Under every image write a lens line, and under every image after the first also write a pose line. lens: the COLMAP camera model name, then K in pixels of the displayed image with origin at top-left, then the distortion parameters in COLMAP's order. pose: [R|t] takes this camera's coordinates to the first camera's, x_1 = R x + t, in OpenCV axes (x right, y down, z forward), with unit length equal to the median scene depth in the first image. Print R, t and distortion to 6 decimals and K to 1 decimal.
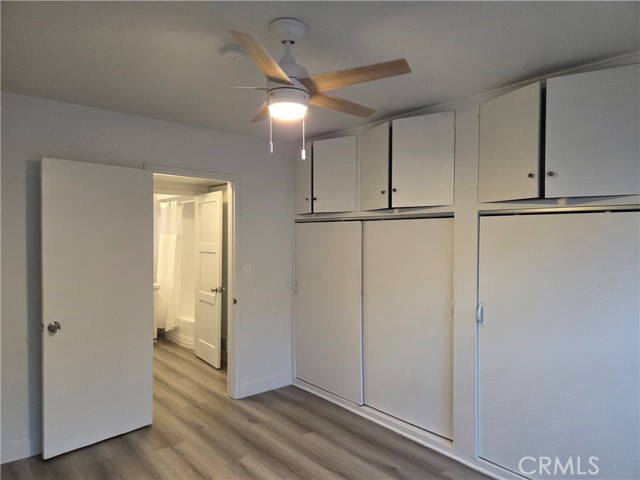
lens RADIAL K [[428.1, 0, 321.1], [0, 428.1, 242.4], [0, 0, 1]] dist [0.035031, -0.000699]
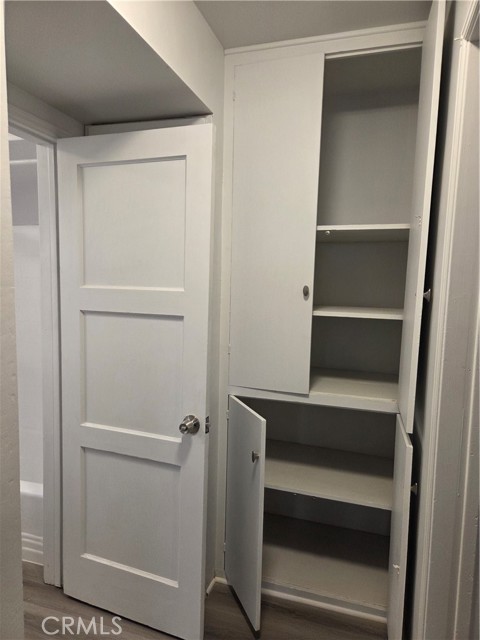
lens RADIAL K [[428.1, 0, 240.7], [0, 428.1, 320.7], [0, 0, 1]] dist [0.035031, -0.000699]
pose [[0.871033, -0.040885, 0.489521, -0.286262], [-0.009480, 0.994946, 0.099965, -0.004935], [-0.491133, -0.091713, 0.866243, 0.536366]]
